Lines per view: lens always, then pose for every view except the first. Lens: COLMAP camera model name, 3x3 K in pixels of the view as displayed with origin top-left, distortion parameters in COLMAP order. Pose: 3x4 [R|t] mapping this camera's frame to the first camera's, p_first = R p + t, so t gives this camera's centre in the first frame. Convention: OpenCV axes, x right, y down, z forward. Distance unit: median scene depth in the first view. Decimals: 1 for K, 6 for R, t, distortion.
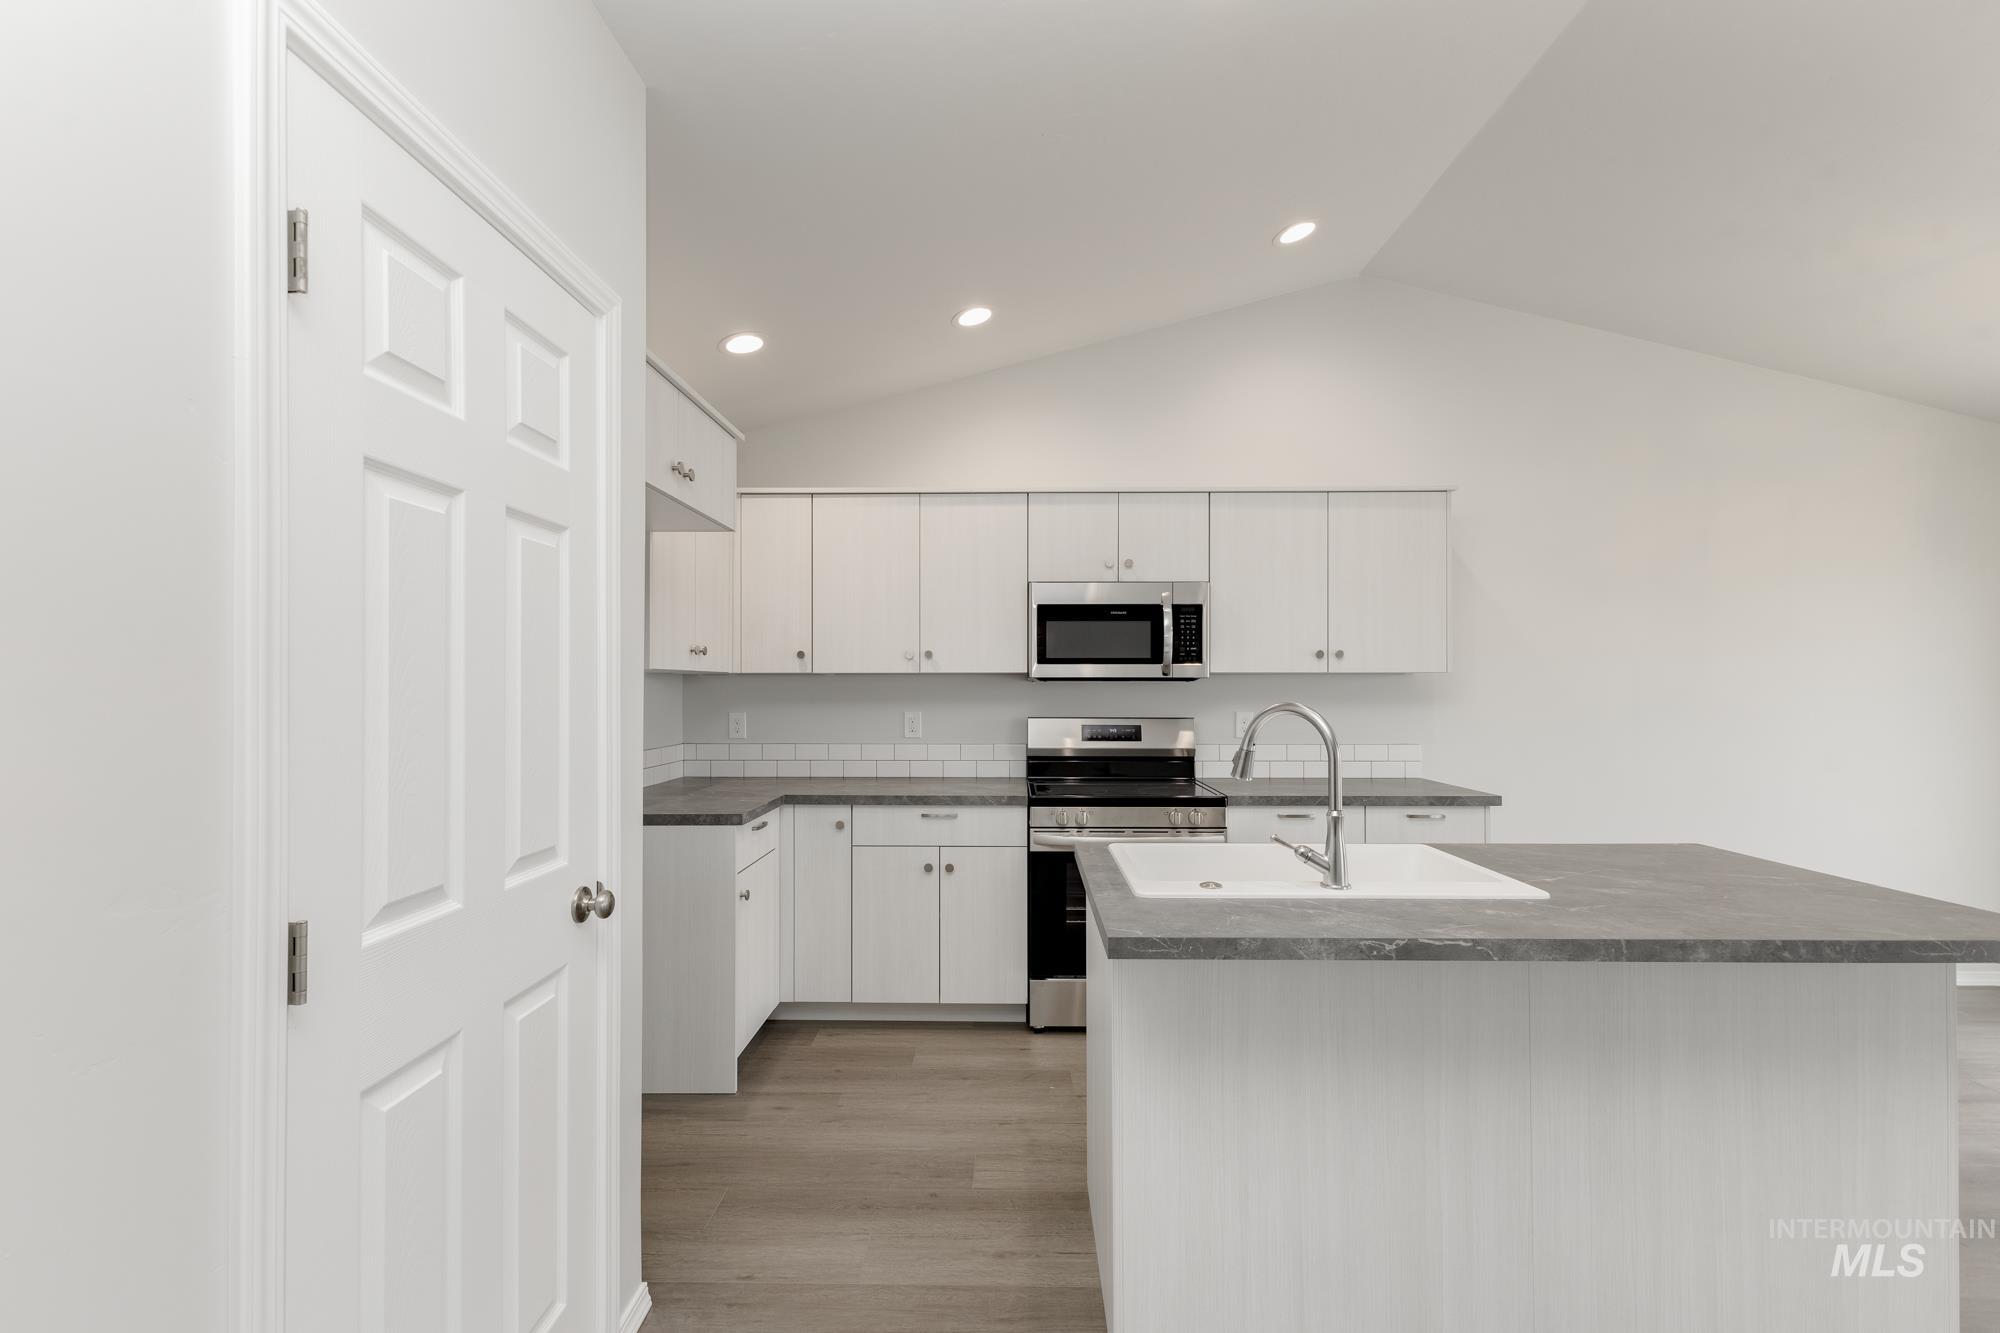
lens RADIAL K [[863.7, 0, 997.3], [0, 863.7, 681.3], [0, 0, 1]] dist [0.008143, -0.000590]
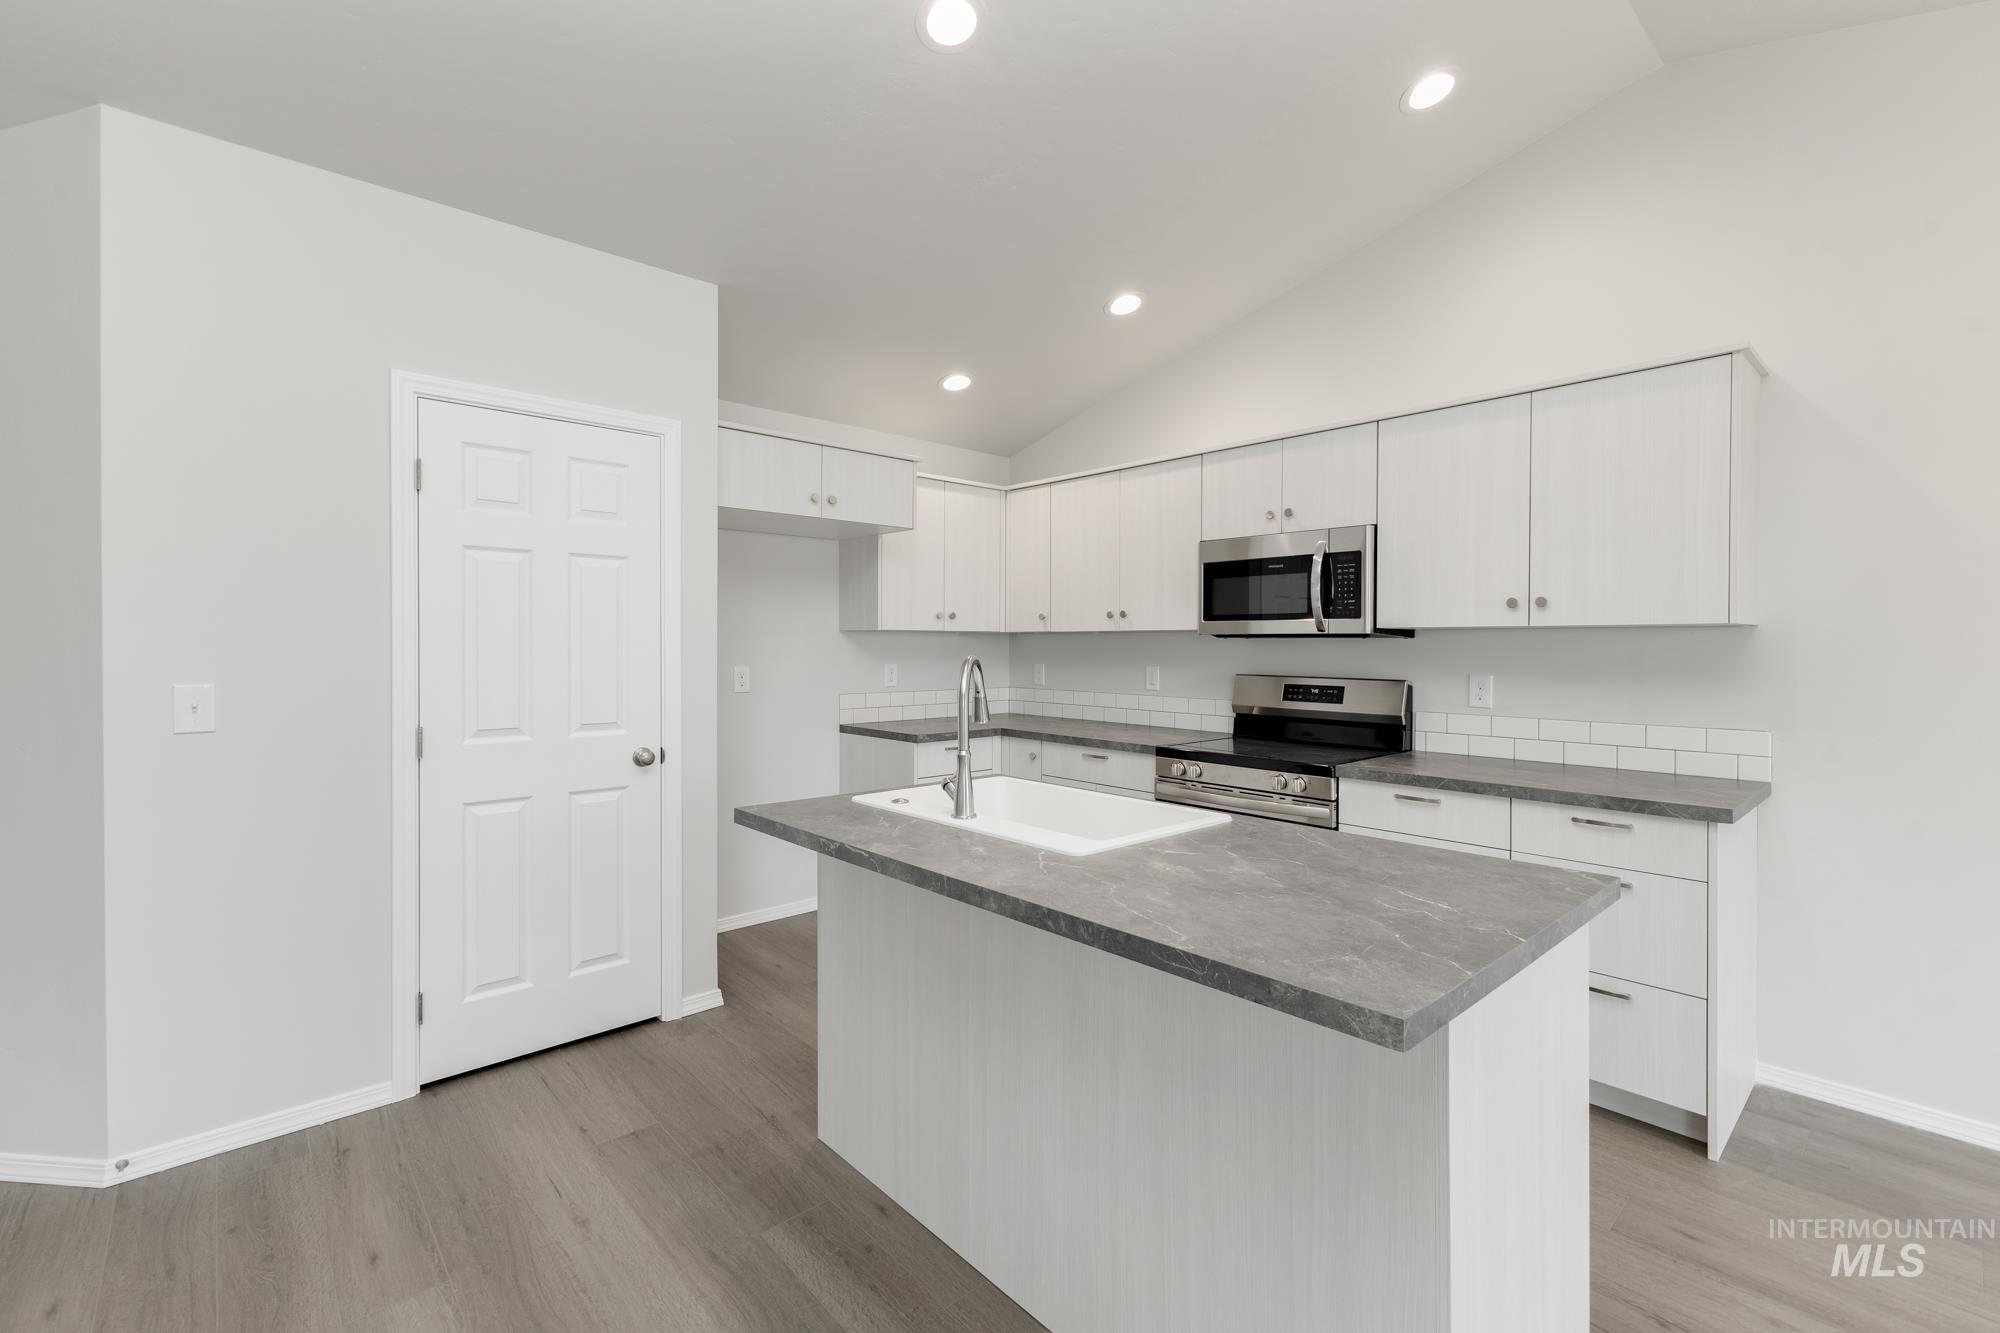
lens RADIAL K [[863.7, 0, 999.7], [0, 863.7, 651.2], [0, 0, 1]] dist [0.008143, -0.000590]
pose [[0.682460, 0.009186, -0.730865, 0.631123], [0.001712, 0.999898, 0.014166, 0.000501], [0.730921, -0.010919, 0.682375, 0.127181]]
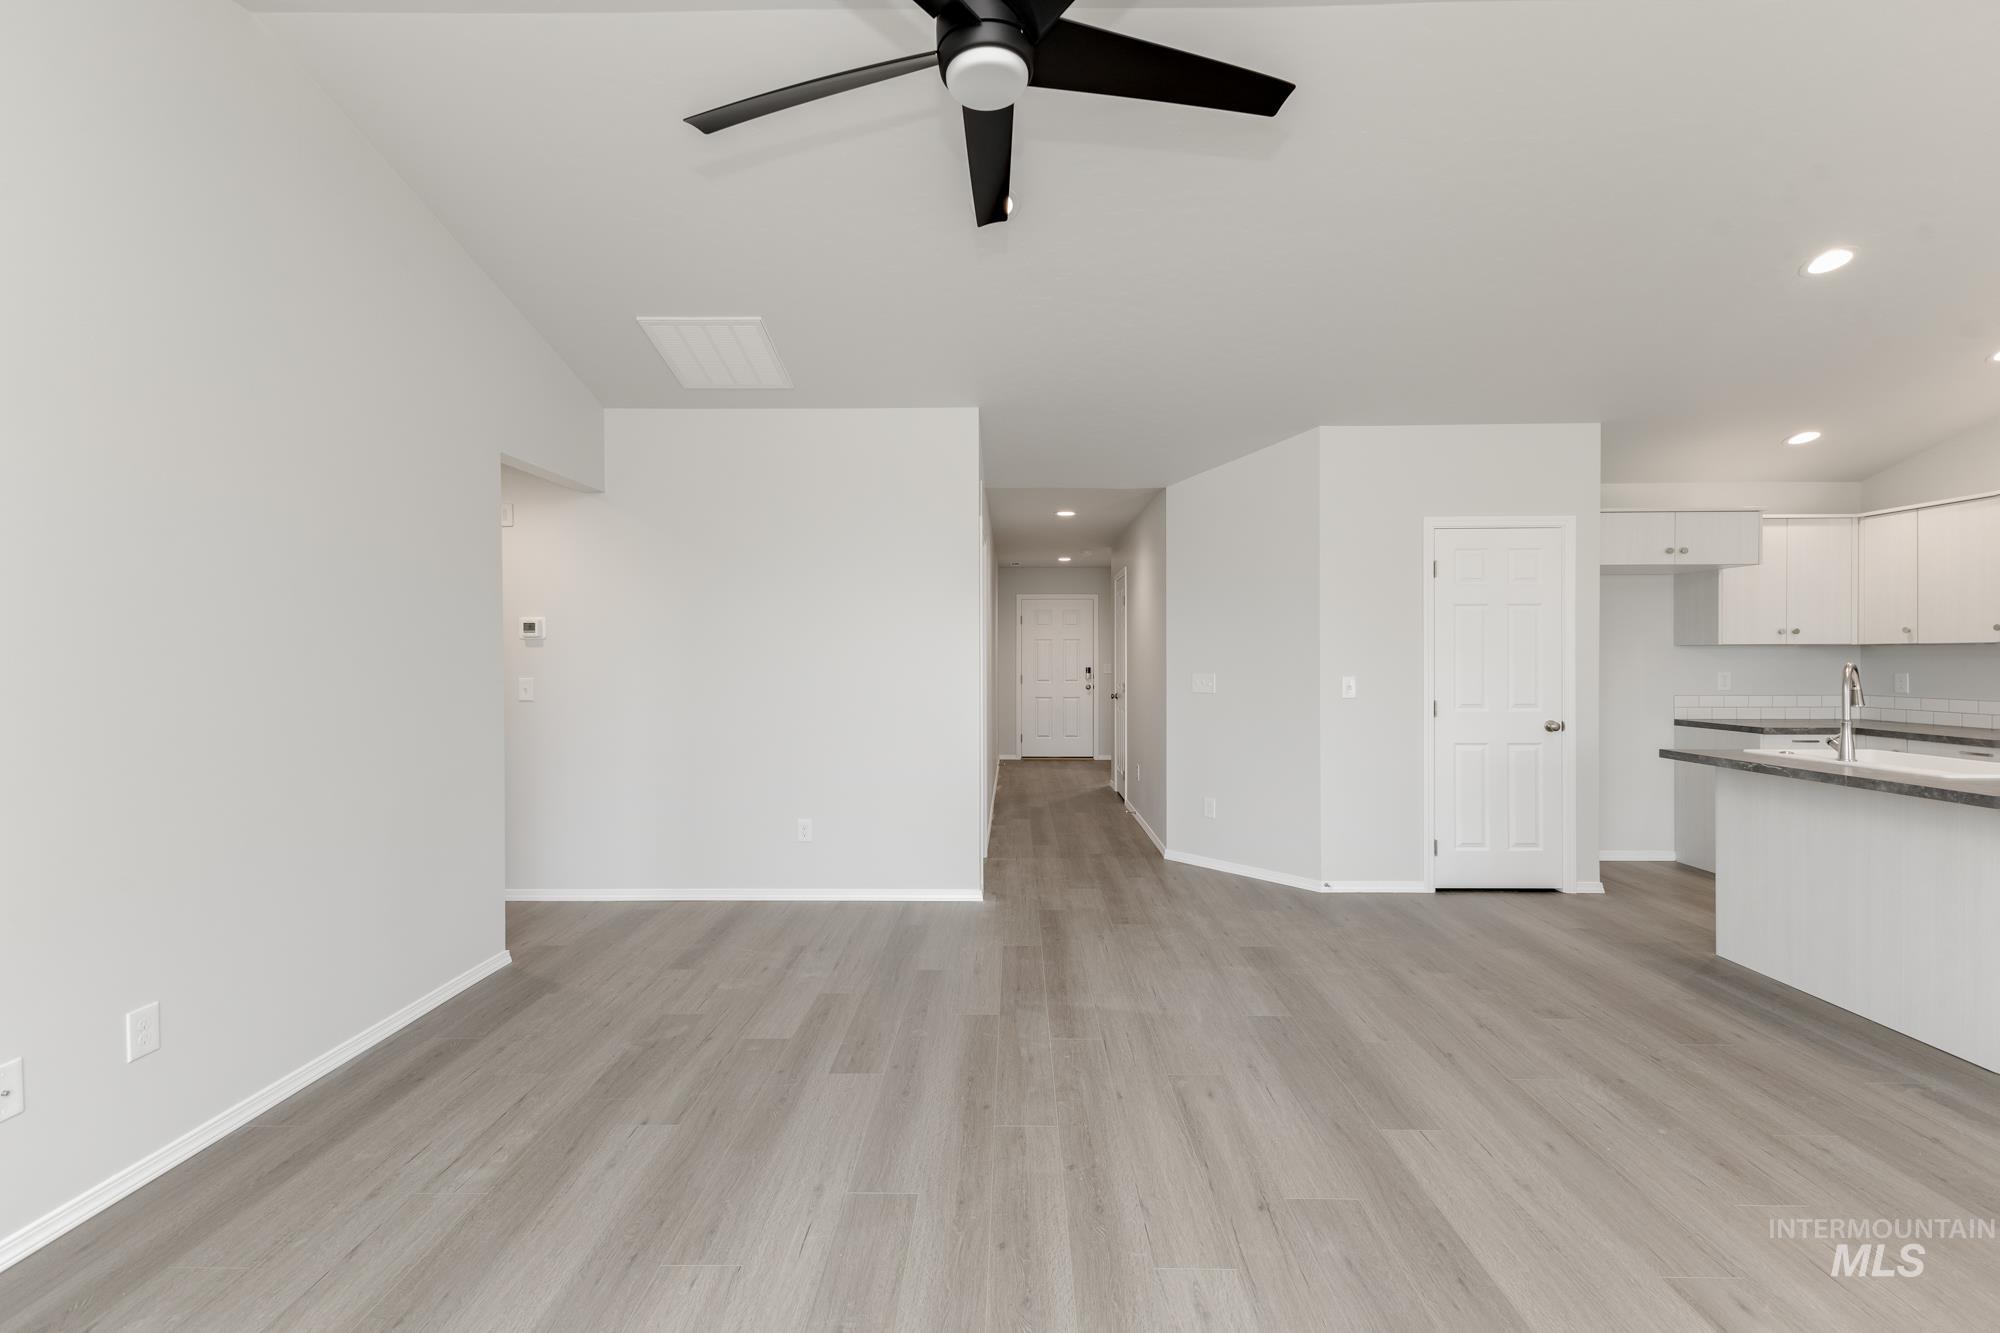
lens RADIAL K [[863.7, 0, 995.9], [0, 863.7, 660.8], [0, 0, 1]] dist [0.008143, -0.000590]
pose [[0.001811, 0.006112, -0.999980, 1.144808], [0.010344, 0.999928, 0.006130, -0.005993], [0.999945, -0.010355, 0.001748, -0.429419]]
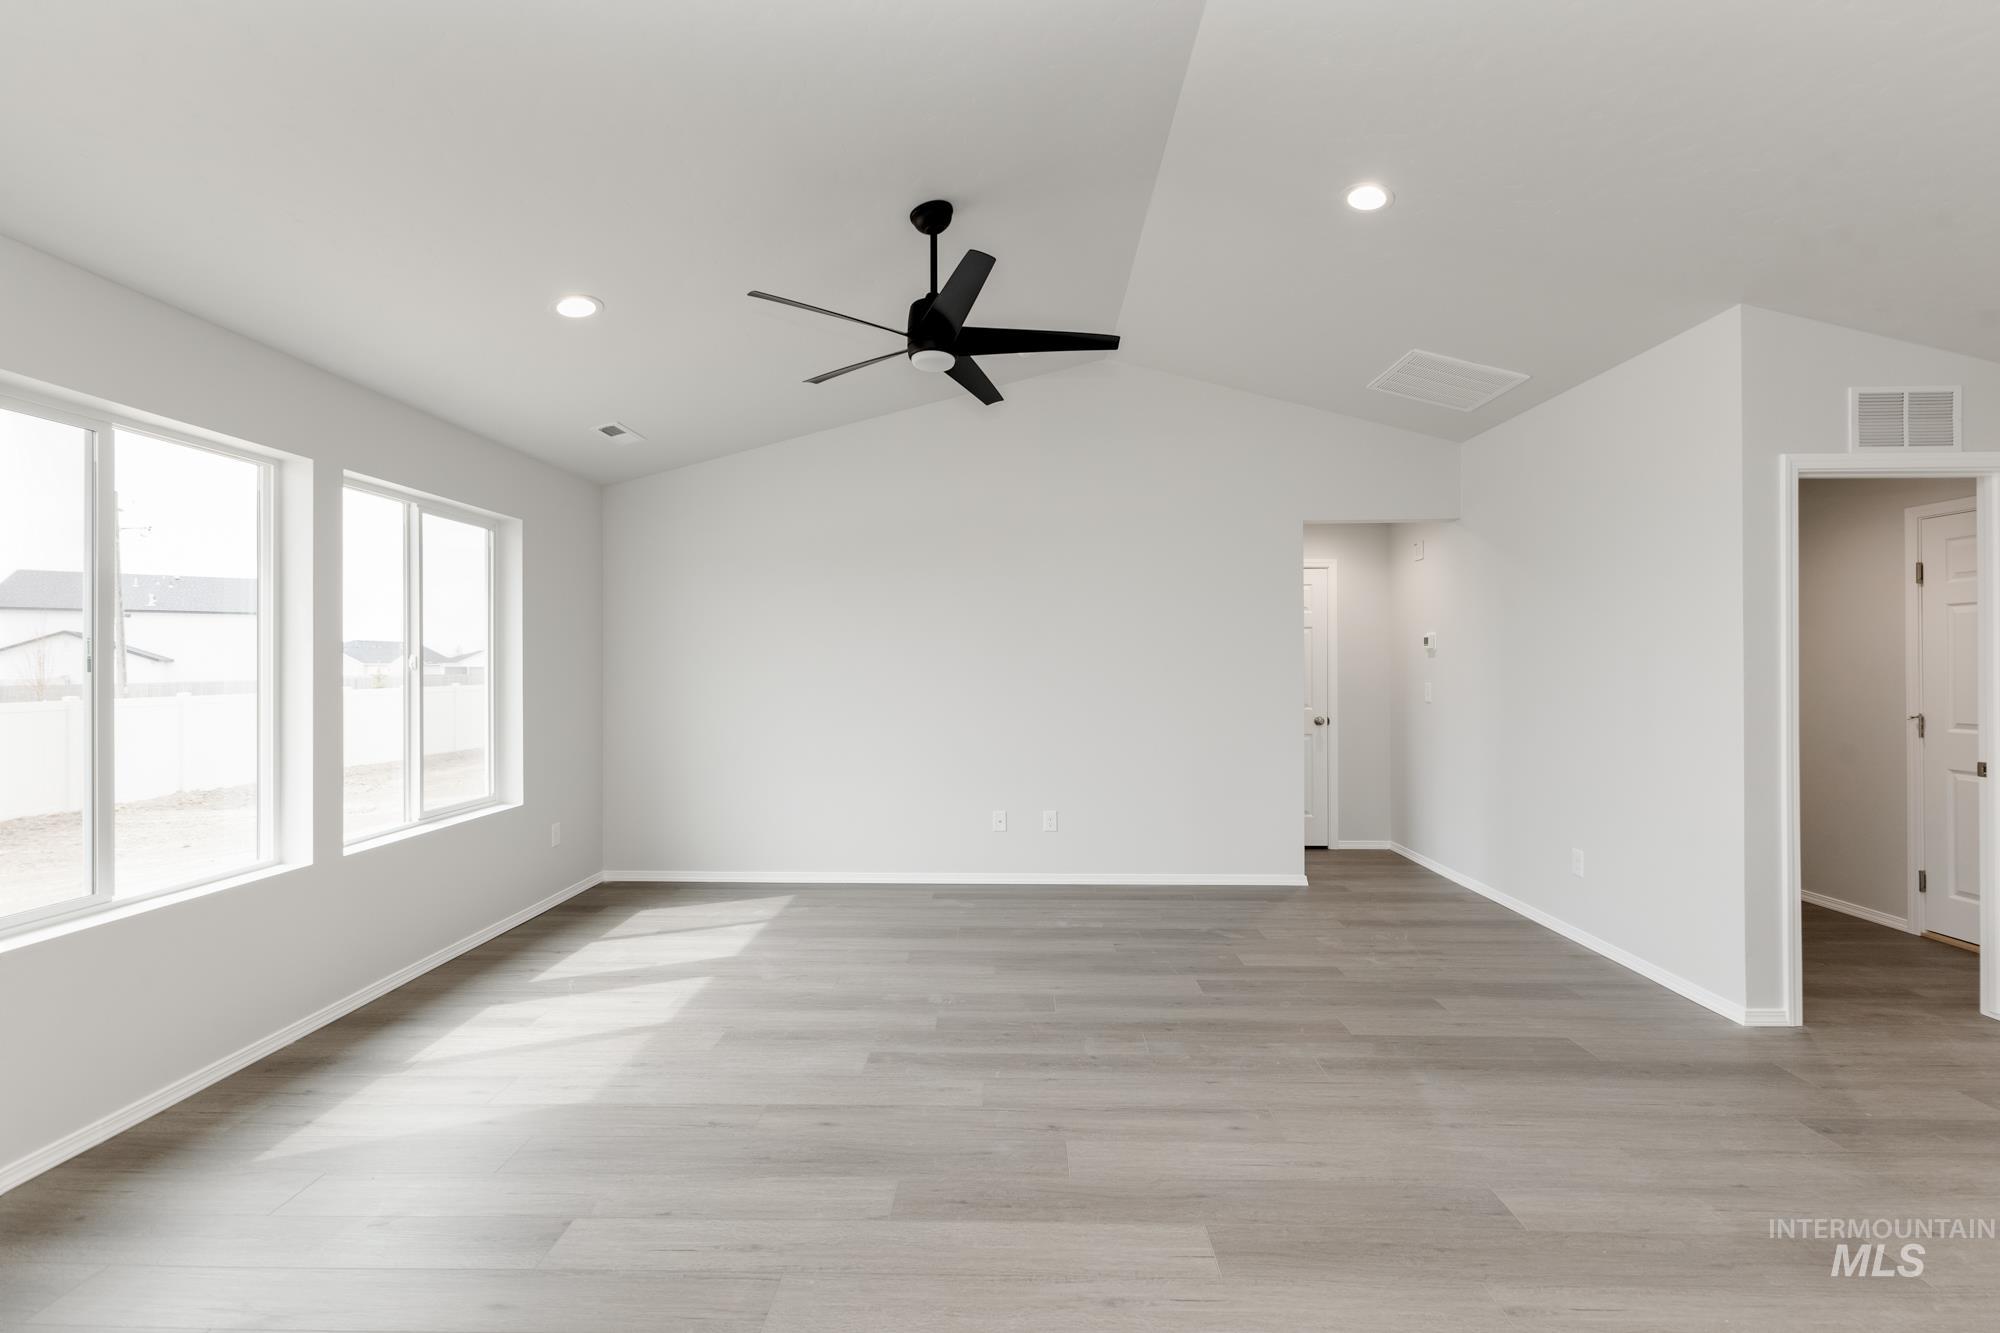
lens RADIAL K [[863.7, 0, 996.8], [0, 863.7, 666.5], [0, 0, 1]] dist [0.008143, -0.000590]
pose [[-0.999963, 0.001380, 0.008487, 0.593214], [0.001318, 0.999973, -0.007285, 0.001352], [-0.008497, -0.007273, -0.999937, 0.462319]]
